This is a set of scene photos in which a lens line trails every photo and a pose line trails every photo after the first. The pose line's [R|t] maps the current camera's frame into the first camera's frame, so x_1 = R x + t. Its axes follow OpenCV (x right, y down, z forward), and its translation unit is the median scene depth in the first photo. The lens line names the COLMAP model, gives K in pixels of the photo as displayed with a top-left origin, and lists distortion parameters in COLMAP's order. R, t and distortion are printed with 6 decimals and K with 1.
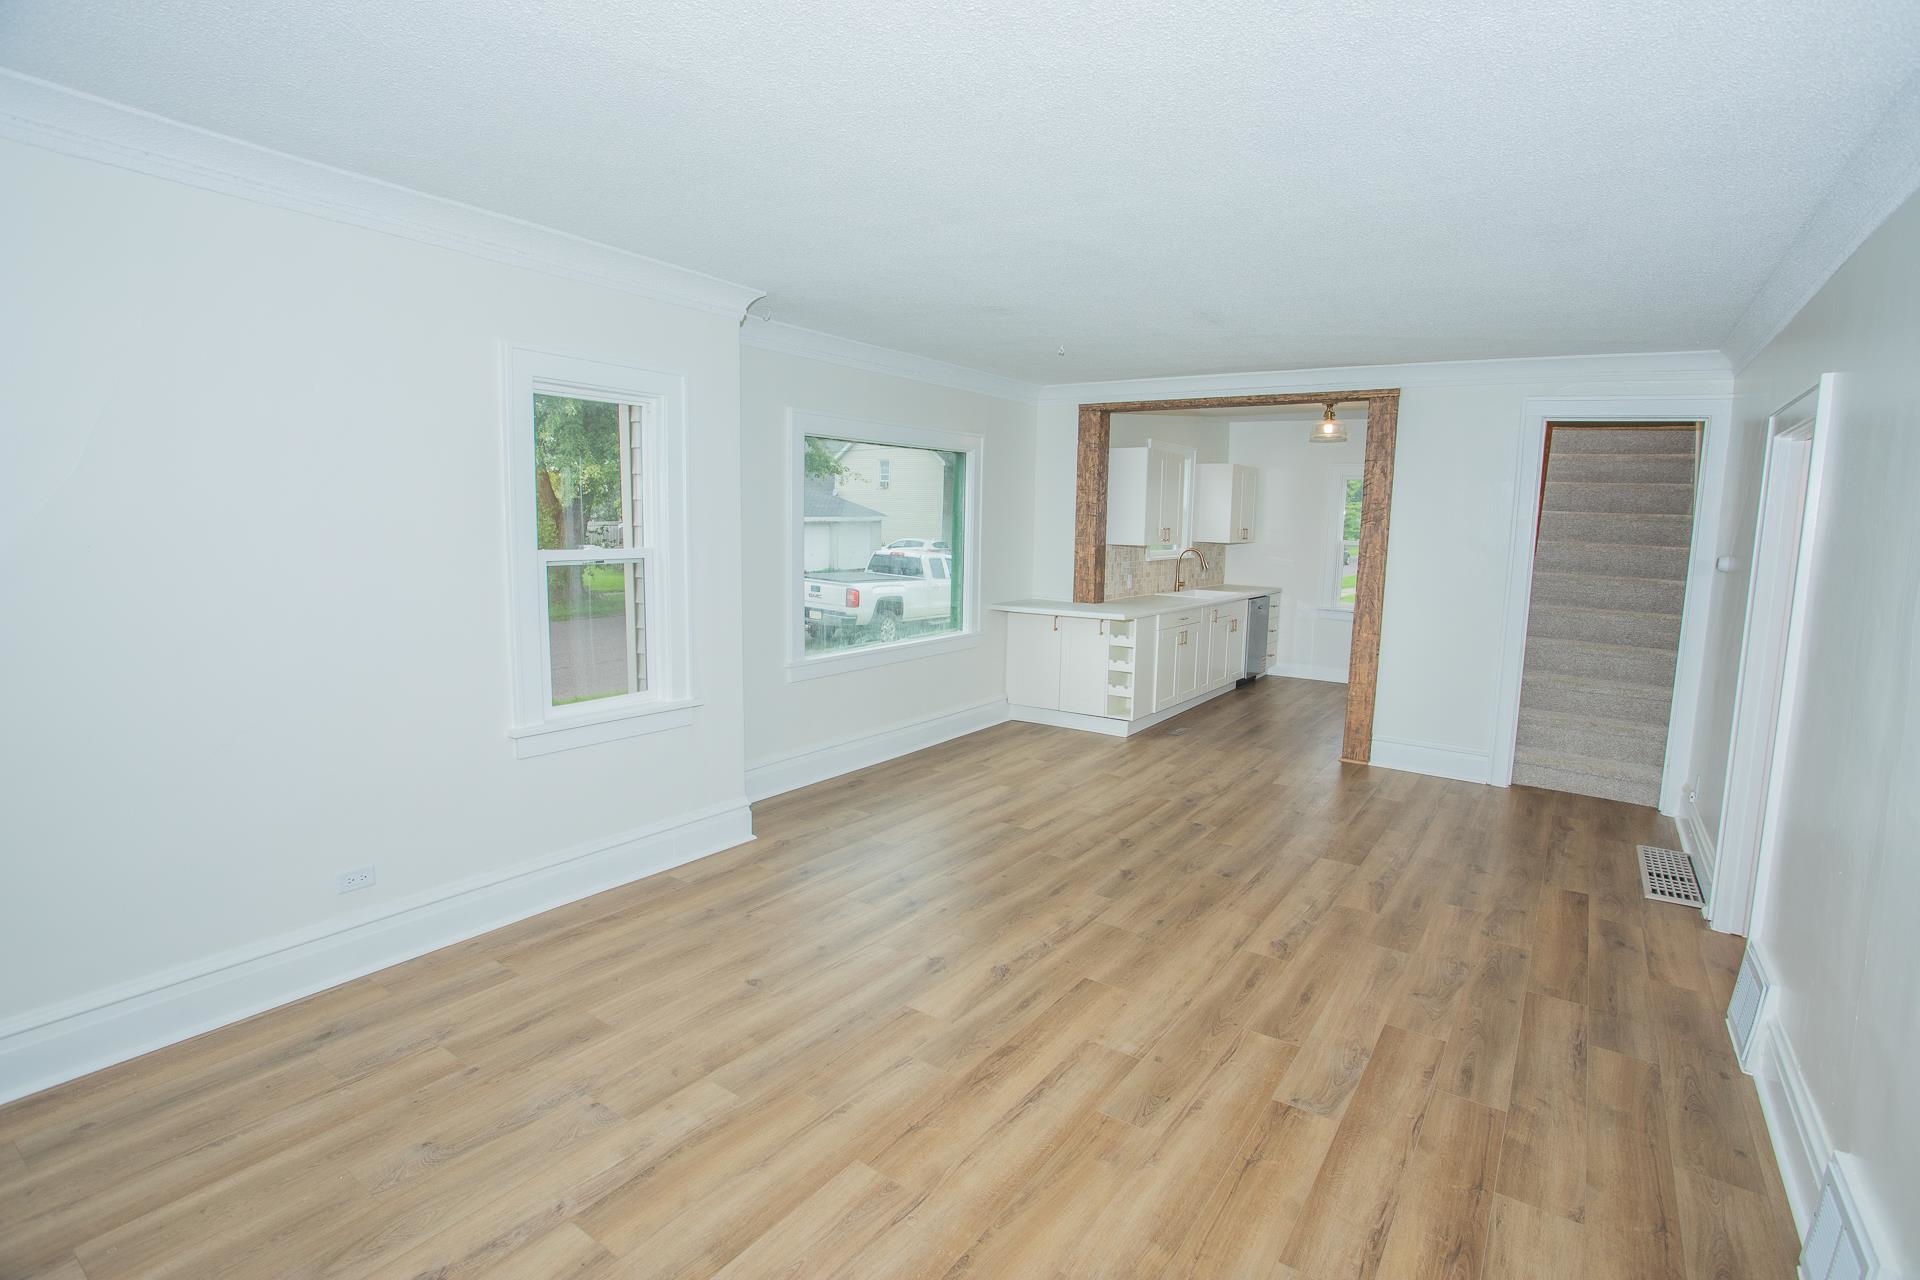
lens RADIAL K [[929.6, 0, 967.7], [0, 929.6, 642.2], [0, 0, 1]] dist [-0.073937, 0.033504]
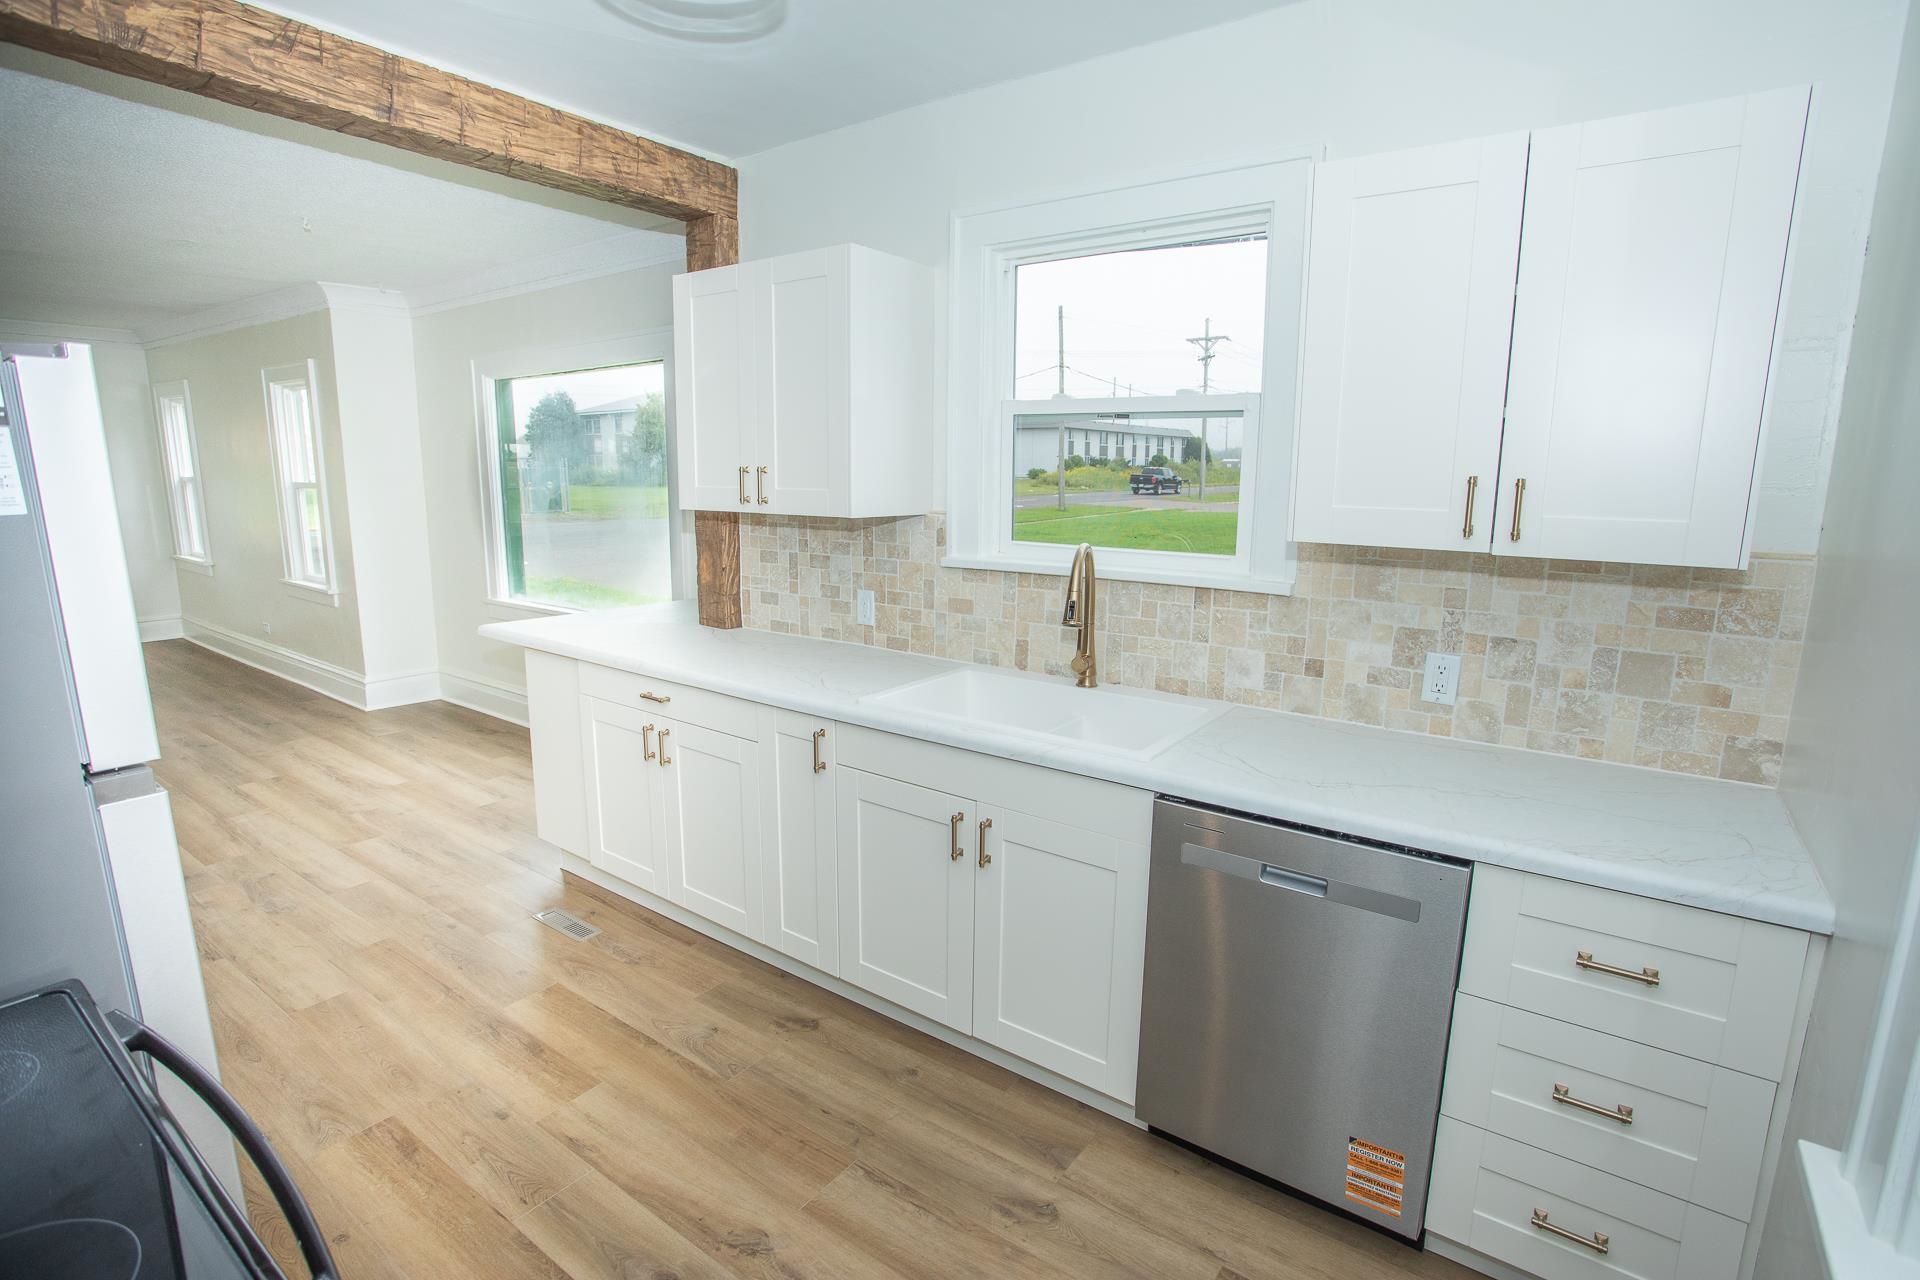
lens RADIAL K [[929.6, 0, 967.7], [0, 929.6, 642.2], [0, 0, 1]] dist [-0.073937, 0.033504]
pose [[-0.020730, 0.164050, -0.986234, 0.630064], [-0.144727, 0.975564, 0.165318, -0.136211], [0.989254, 0.146161, 0.003519, 1.157749]]
